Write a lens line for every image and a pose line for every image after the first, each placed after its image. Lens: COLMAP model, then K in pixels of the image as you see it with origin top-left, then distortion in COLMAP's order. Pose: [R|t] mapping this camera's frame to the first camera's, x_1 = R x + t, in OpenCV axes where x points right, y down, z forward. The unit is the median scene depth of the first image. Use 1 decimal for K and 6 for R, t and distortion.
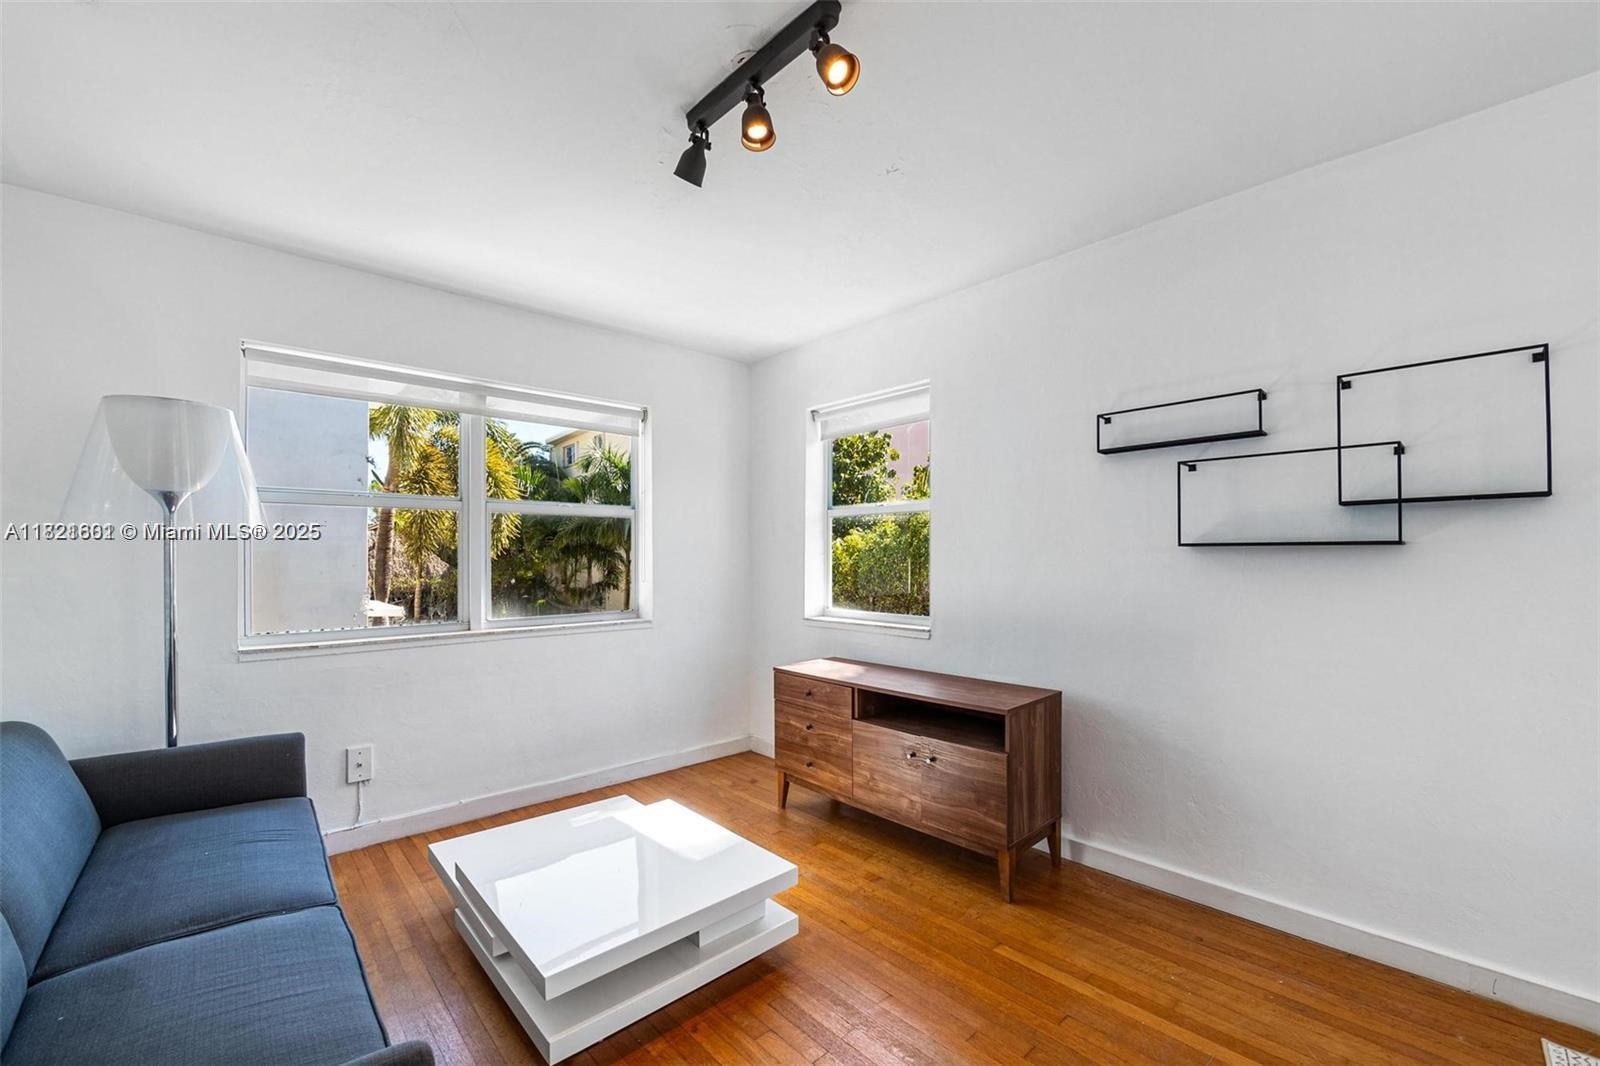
lens RADIAL K [[649.2, 0, 807.9], [0, 649.2, 556.0], [0, 0, 1]] dist [-0.021529, 0.000067]
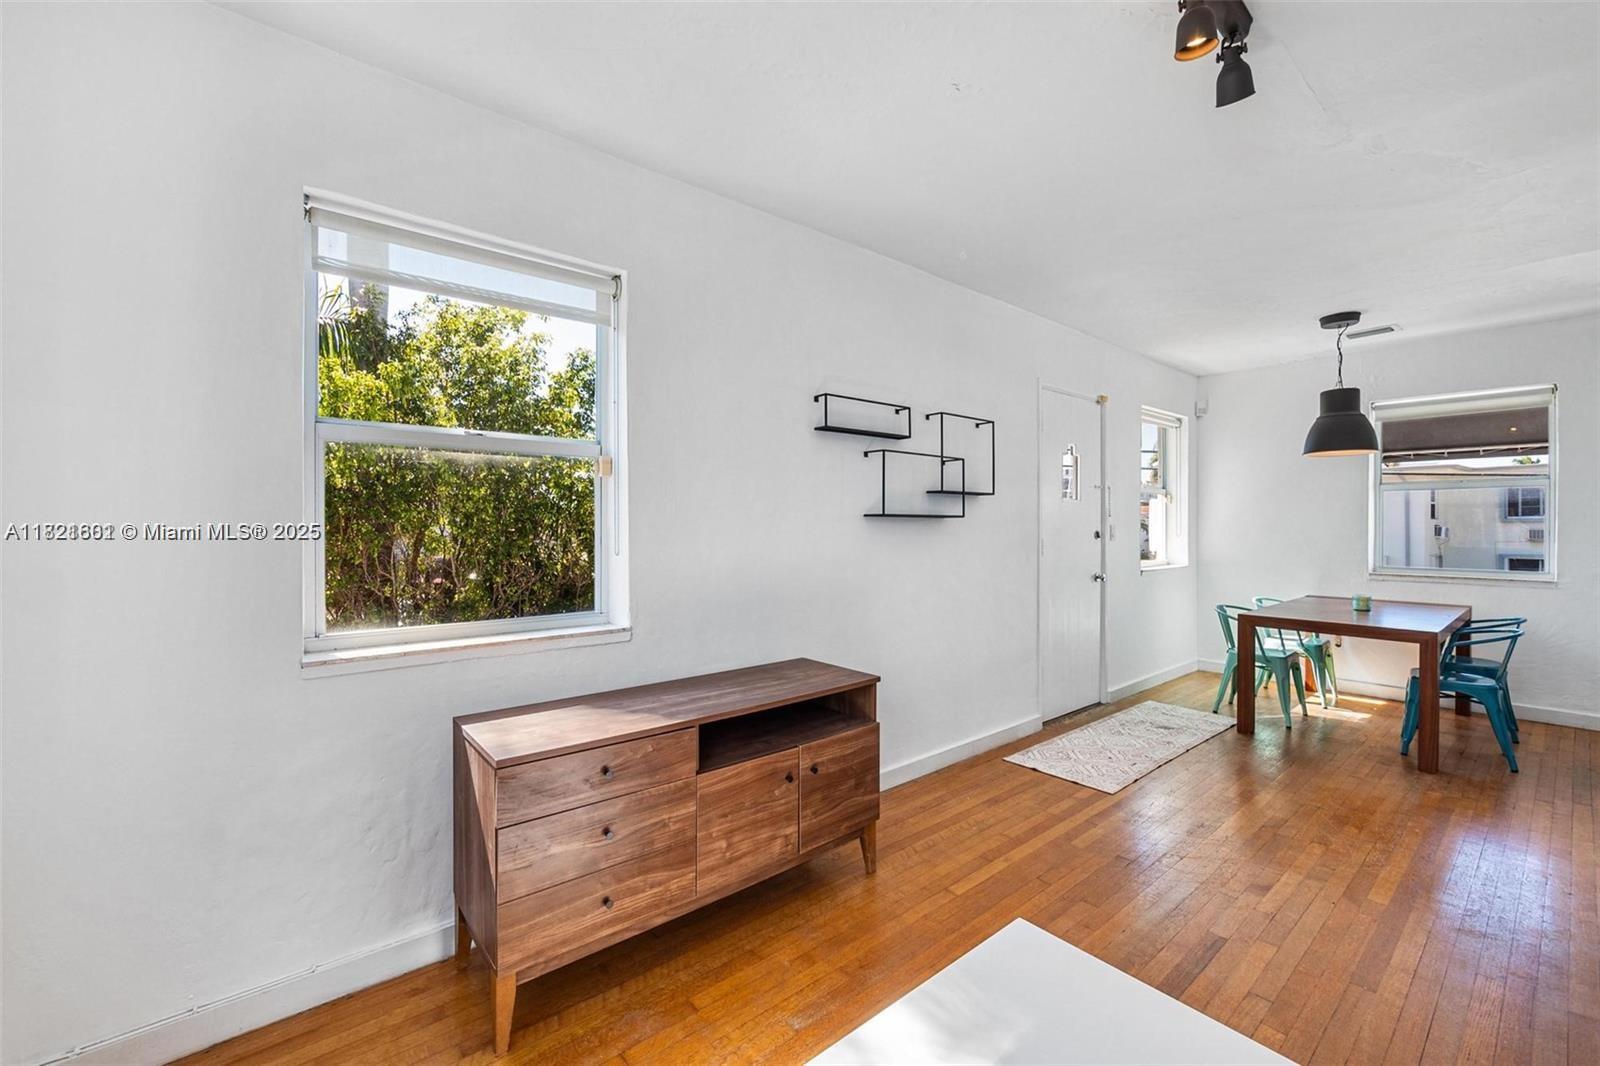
lens RADIAL K [[665.9, 0, 800.0], [0, 665.9, 533.0], [0, 0, 1]] dist [-0.001391, -0.000041]
pose [[0.050648, -0.003323, 0.998711, -0.689388], [0.005600, 0.999980, 0.003043, 0.011995], [-0.998701, 0.005438, 0.050666, 1.016768]]
